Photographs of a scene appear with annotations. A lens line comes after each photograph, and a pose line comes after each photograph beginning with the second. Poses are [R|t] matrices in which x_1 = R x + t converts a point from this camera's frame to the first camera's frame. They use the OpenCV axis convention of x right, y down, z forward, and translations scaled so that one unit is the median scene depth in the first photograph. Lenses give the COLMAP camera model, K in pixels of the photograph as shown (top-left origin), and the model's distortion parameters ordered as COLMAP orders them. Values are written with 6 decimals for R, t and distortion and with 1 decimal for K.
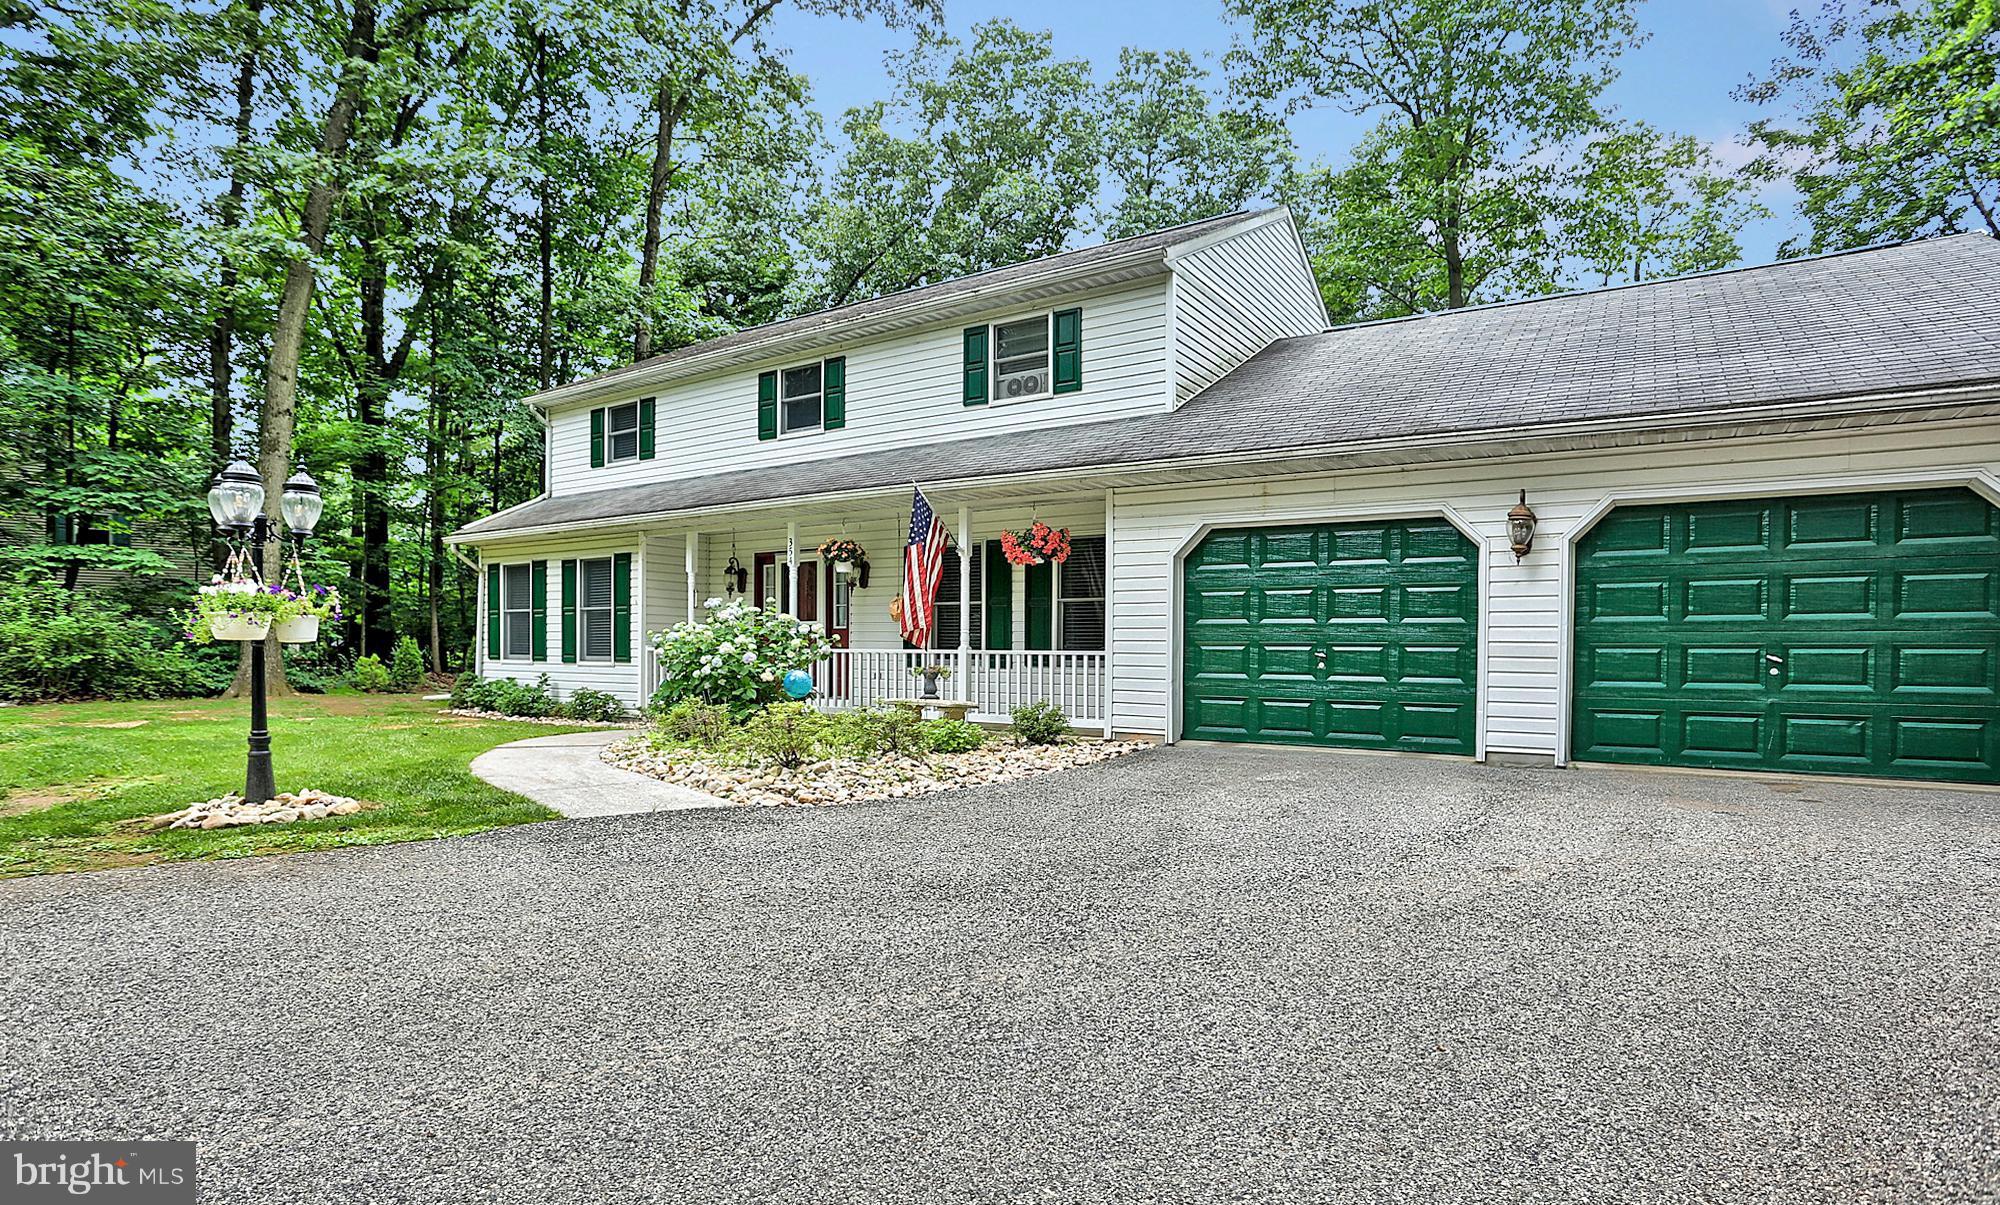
lens RADIAL K [[993.1, 0, 996.3], [0, 993.1, 669.3], [0, 0, 1]] dist [-0.056797, 0.038117]
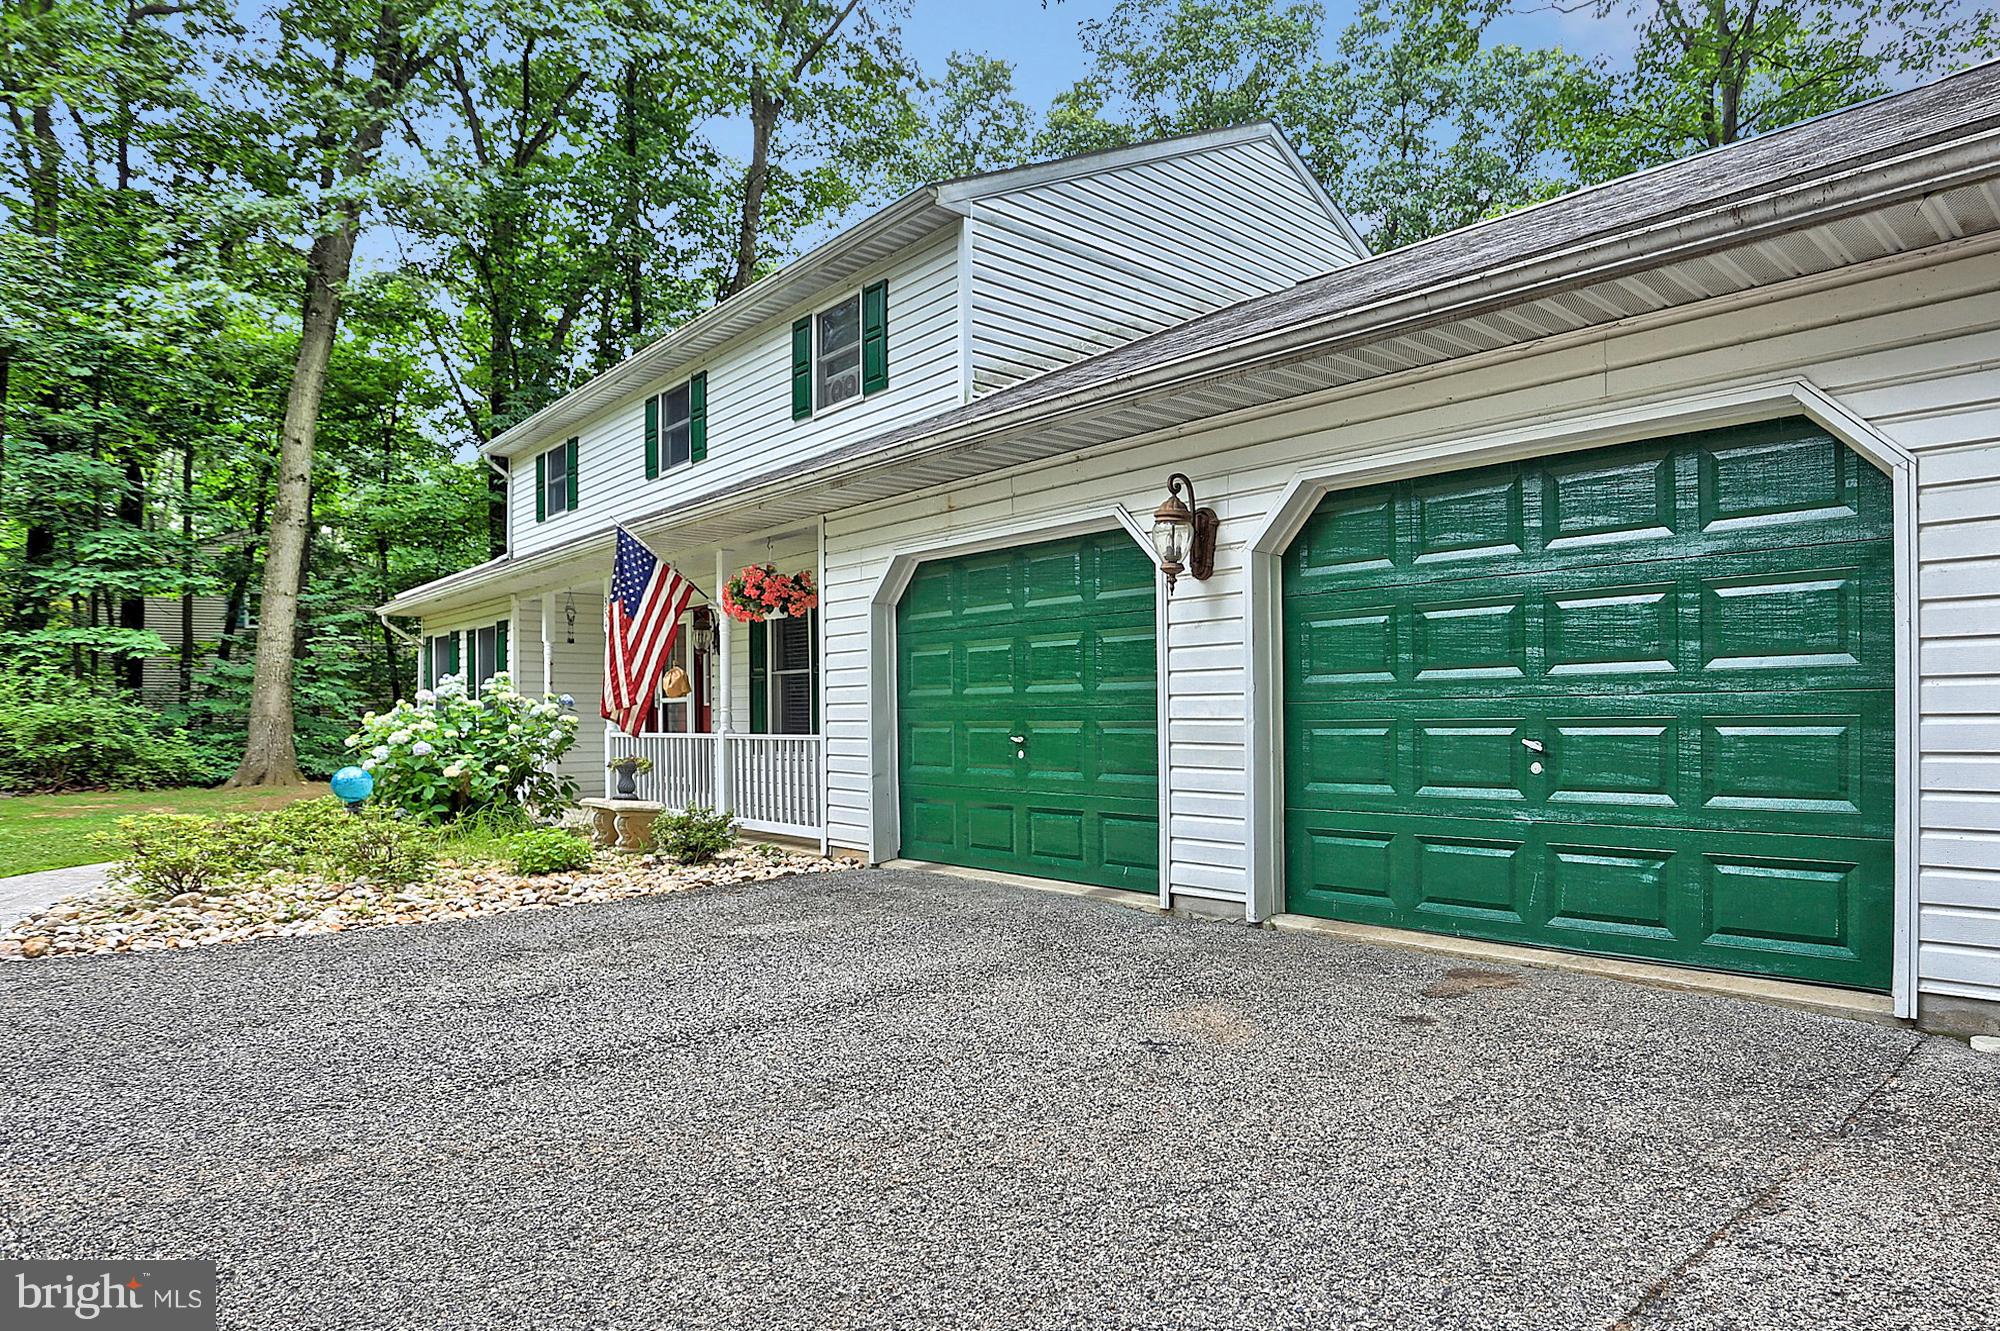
lens RADIAL K [[1119.9, 0, 1129.5], [0, 1119.9, 716.2], [0, 0, 1]] dist [-0.001923, 0.001596]
pose [[0.980597, -0.014965, -0.195463, 0.414057], [0.010923, 0.999704, -0.021738, -0.009449], [0.195730, 0.019181, 0.980470, 0.190325]]
